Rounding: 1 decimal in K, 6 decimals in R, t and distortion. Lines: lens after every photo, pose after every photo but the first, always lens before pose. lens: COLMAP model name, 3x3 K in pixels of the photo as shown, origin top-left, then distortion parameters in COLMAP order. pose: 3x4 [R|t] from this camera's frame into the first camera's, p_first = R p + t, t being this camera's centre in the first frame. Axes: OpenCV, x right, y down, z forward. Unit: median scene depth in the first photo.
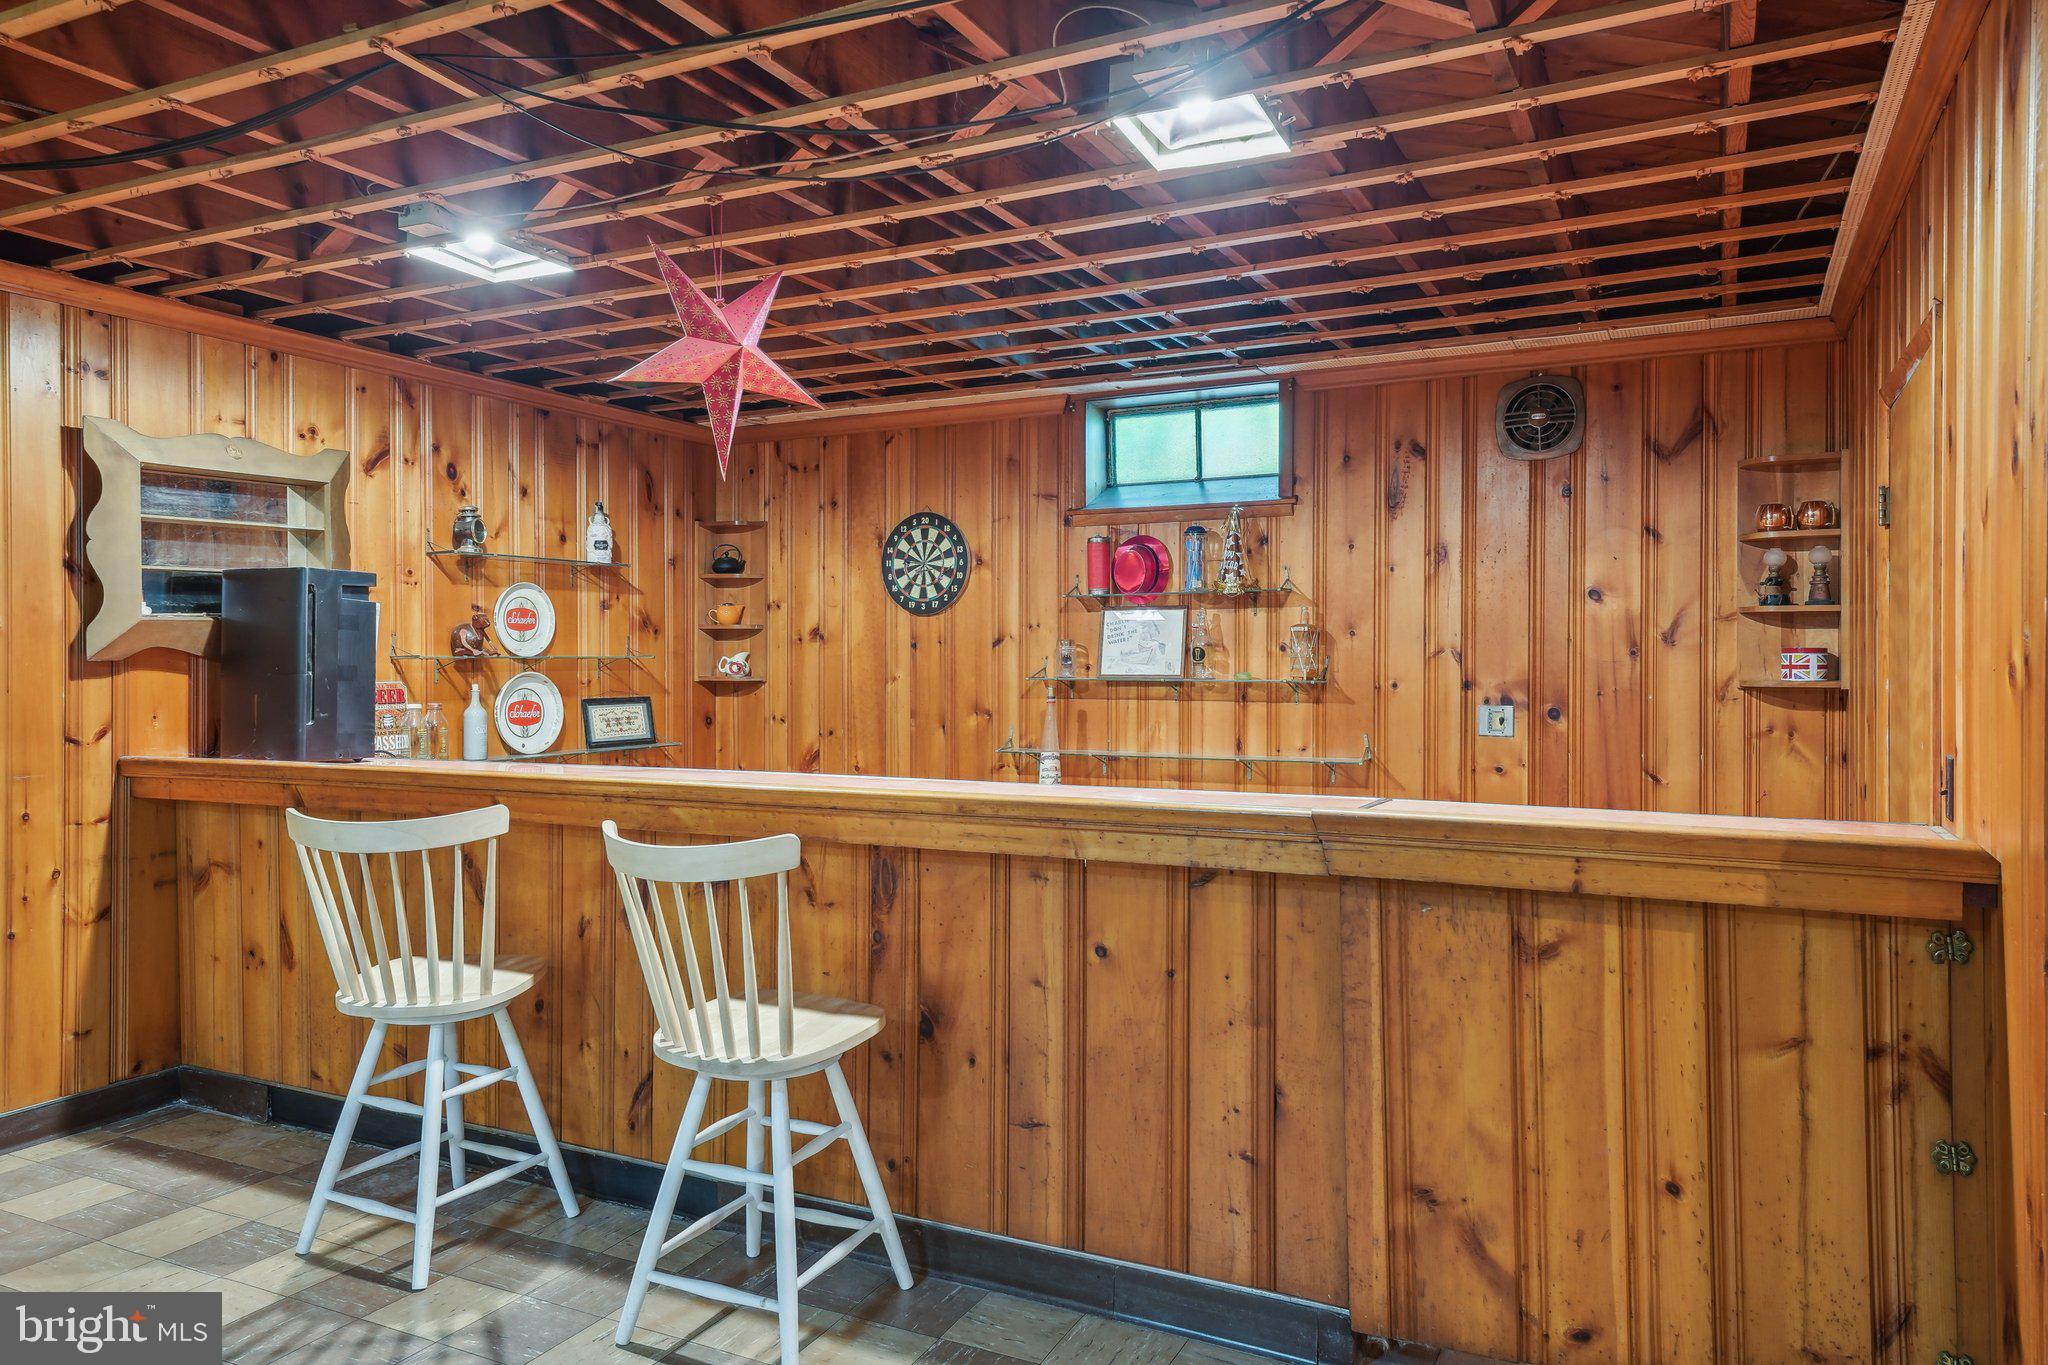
lens RADIAL K [[1356.6, 0, 1021.0], [0, 1356.6, 701.0], [0, 0, 1]] dist [0.000678, -0.002332]
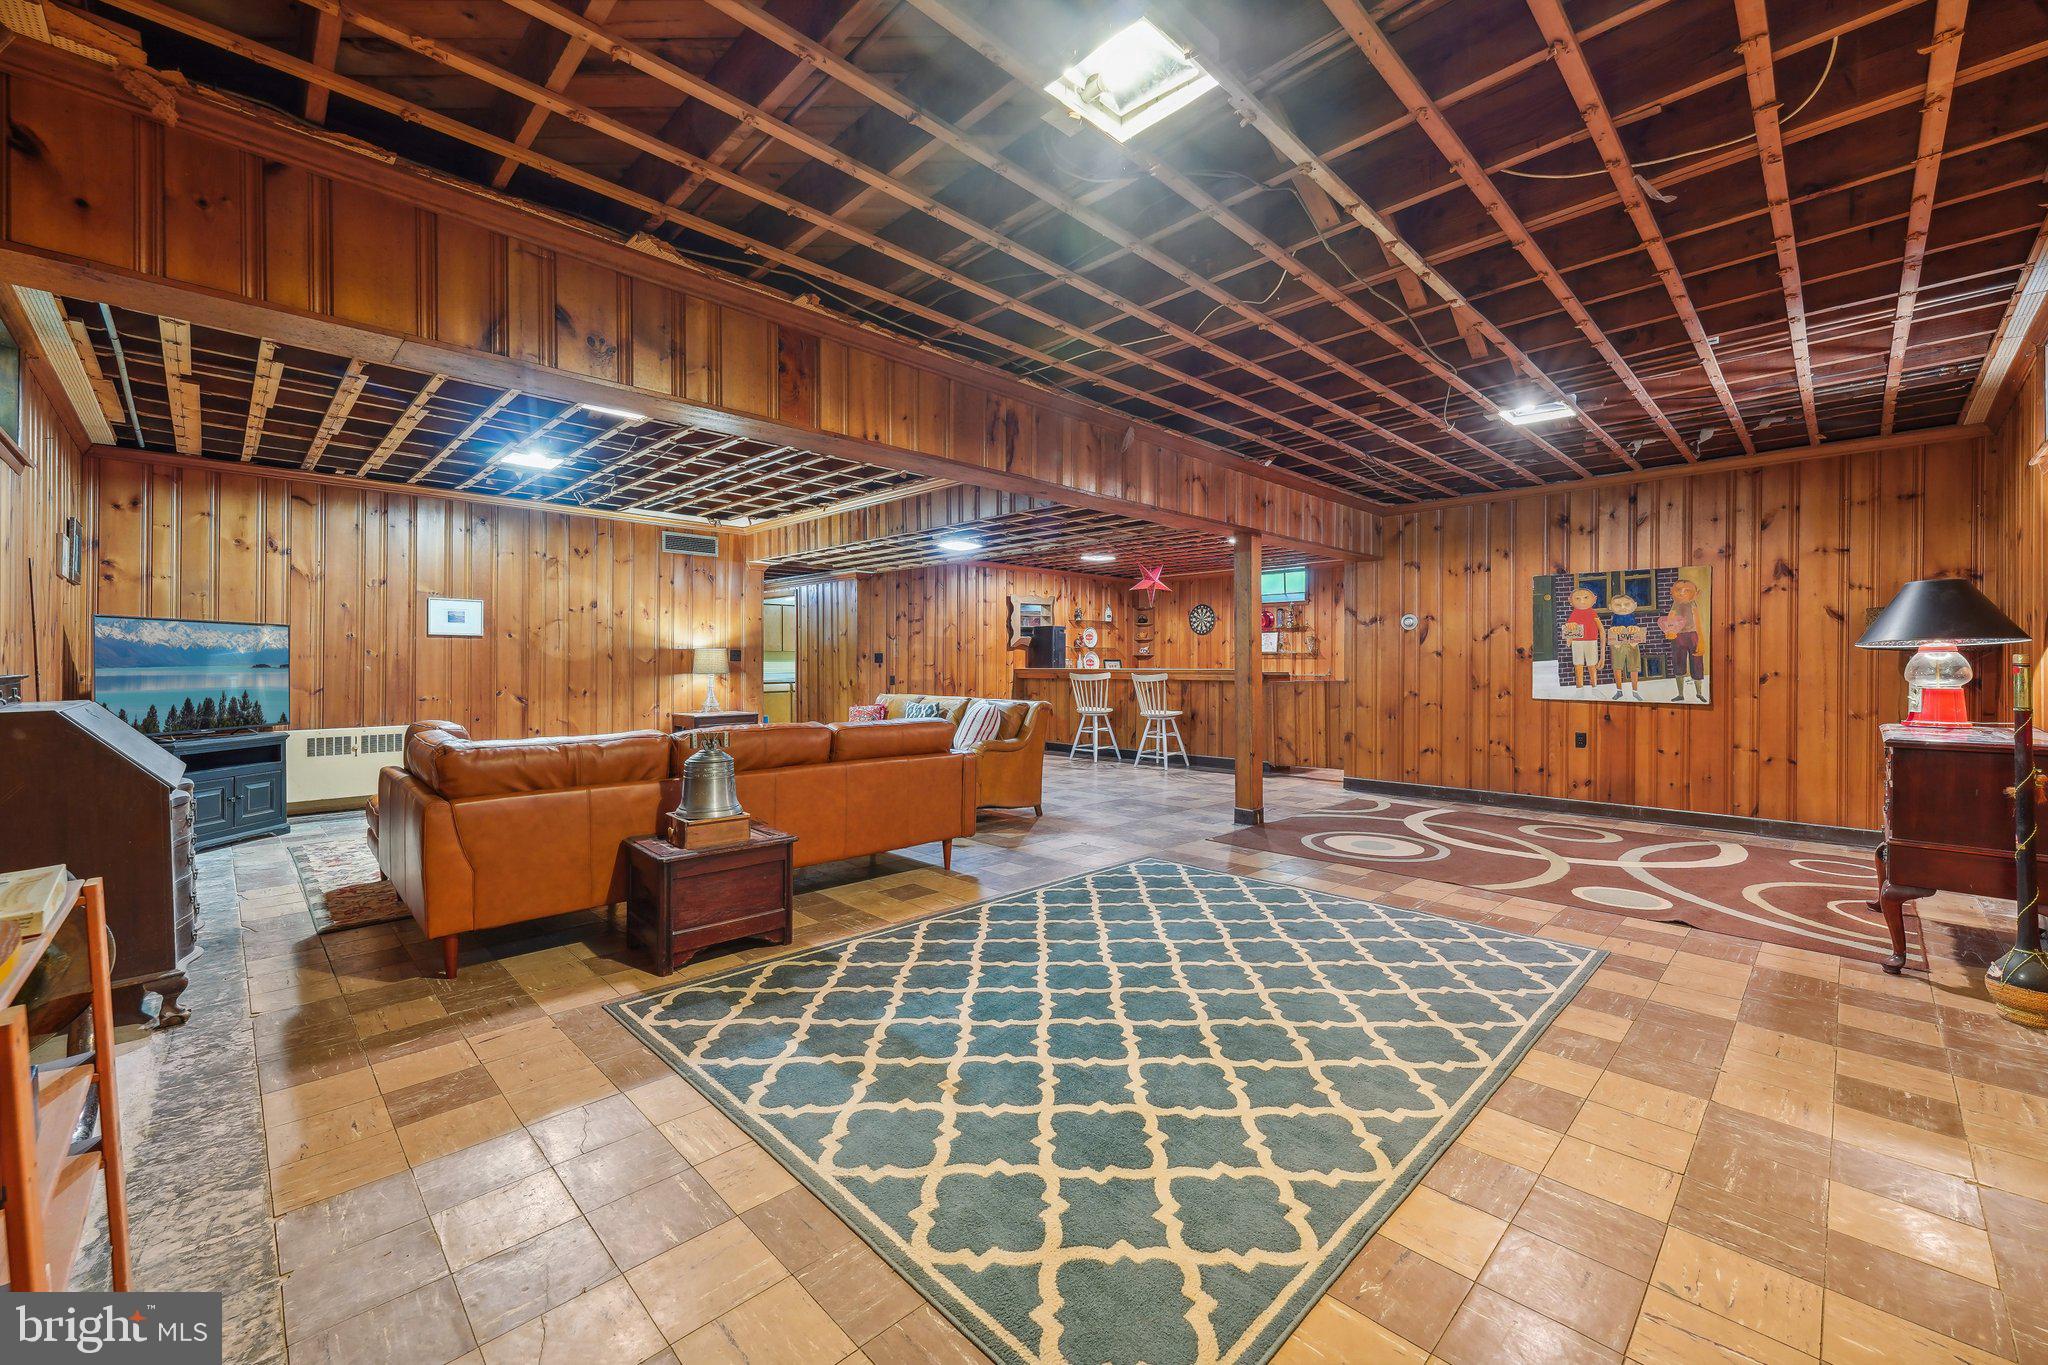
lens RADIAL K [[816.5, 0, 1025.7], [0, 816.5, 651.9], [0, 0, 1]] dist [0.009870, 0.000324]
pose [[0.949040, -0.003924, -0.315130, 0.177280], [-0.009886, 0.999060, -0.042213, 0.079359], [0.314999, 0.043177, 0.948109, -1.228254]]
